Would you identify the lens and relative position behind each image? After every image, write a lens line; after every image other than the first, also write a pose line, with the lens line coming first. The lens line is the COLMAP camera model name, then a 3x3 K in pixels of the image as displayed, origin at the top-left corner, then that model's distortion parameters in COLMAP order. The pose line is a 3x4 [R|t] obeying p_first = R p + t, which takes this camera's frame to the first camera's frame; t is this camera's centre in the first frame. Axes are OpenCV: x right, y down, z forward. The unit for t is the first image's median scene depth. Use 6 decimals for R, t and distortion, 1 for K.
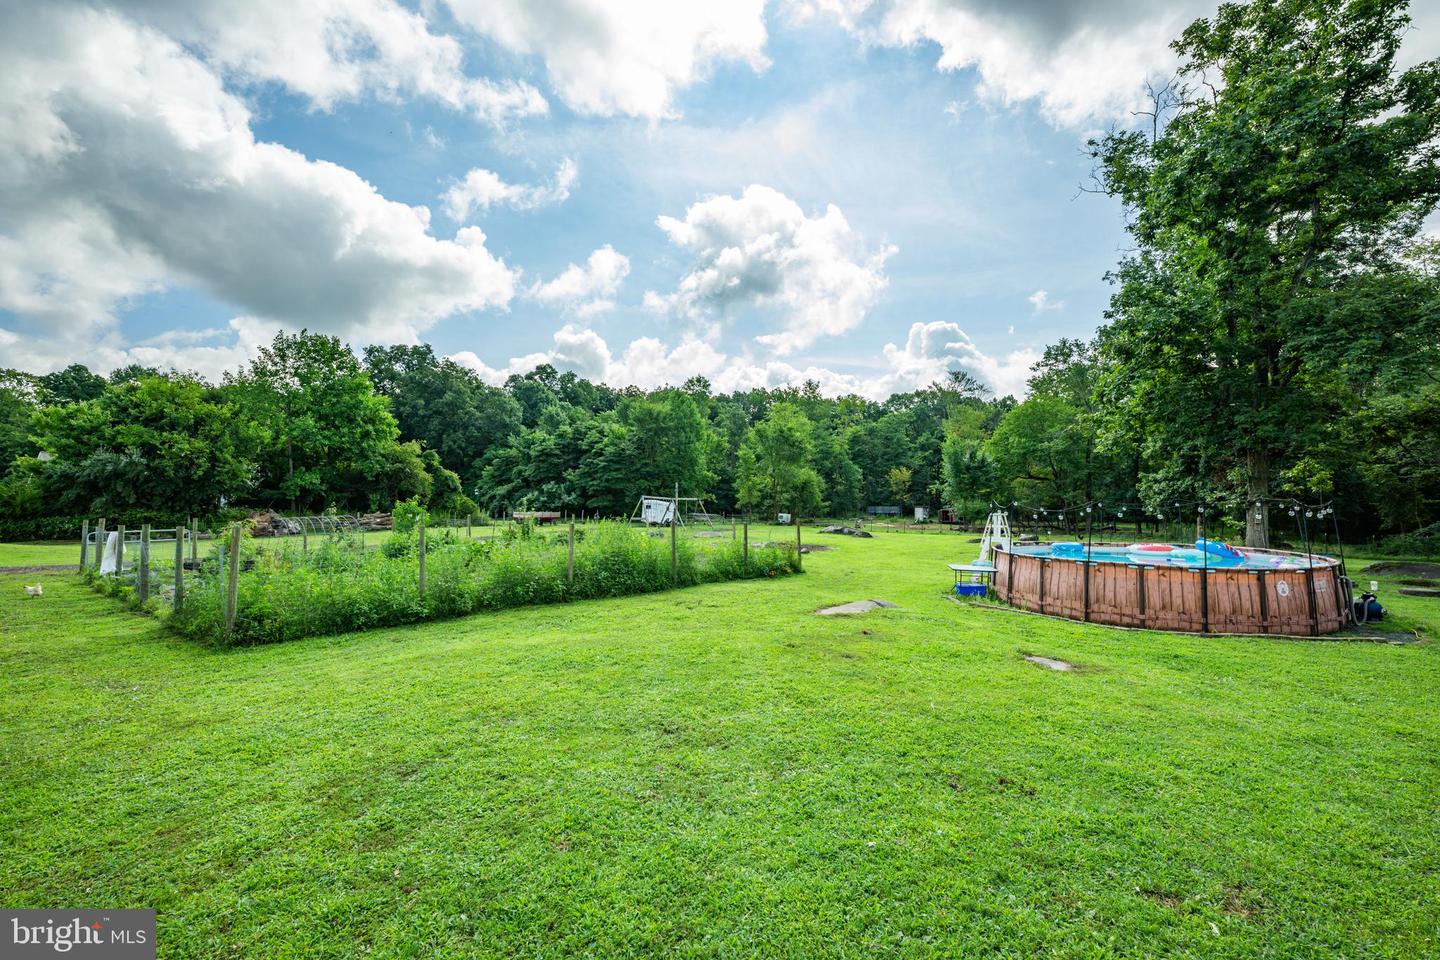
lens RADIAL K [[605.4, 0, 720.0], [0, 605.4, 480.0], [0, 0, 1]] dist [-0.000344, -0.000105]
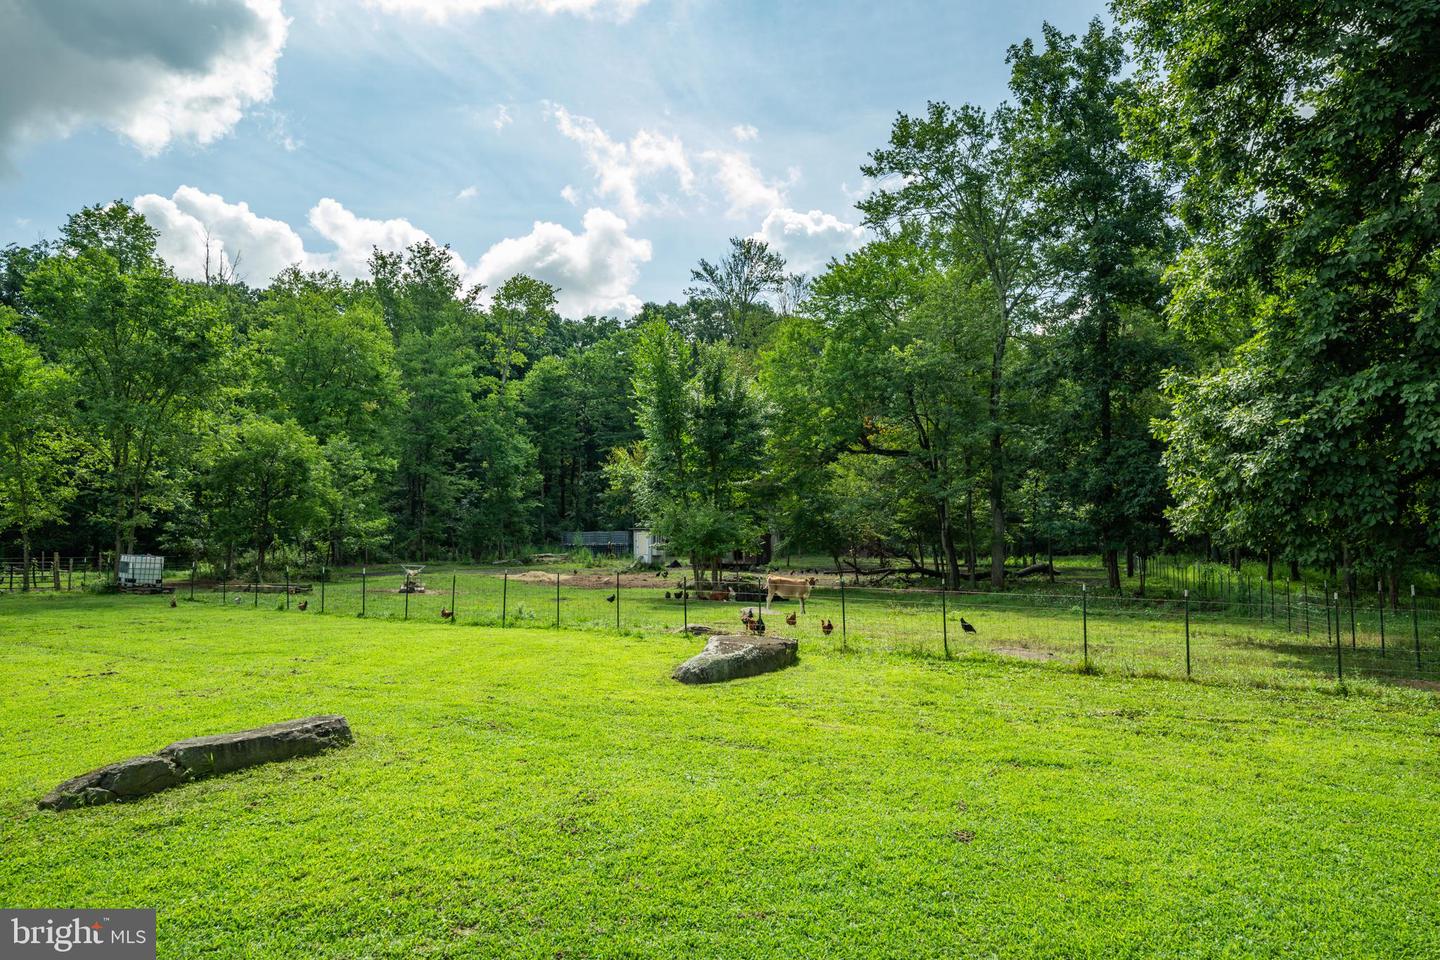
lens RADIAL K [[981.8, 0, 720.0], [0, 981.8, 480.0], [0, 0, 1]] dist [-0.007637, -0.002213]
pose [[0.964315, -0.004830, 0.264712, 0.254899], [0.008587, 0.999878, -0.013036, 0.024630], [-0.264617, 0.014844, 0.964239, 0.414534]]
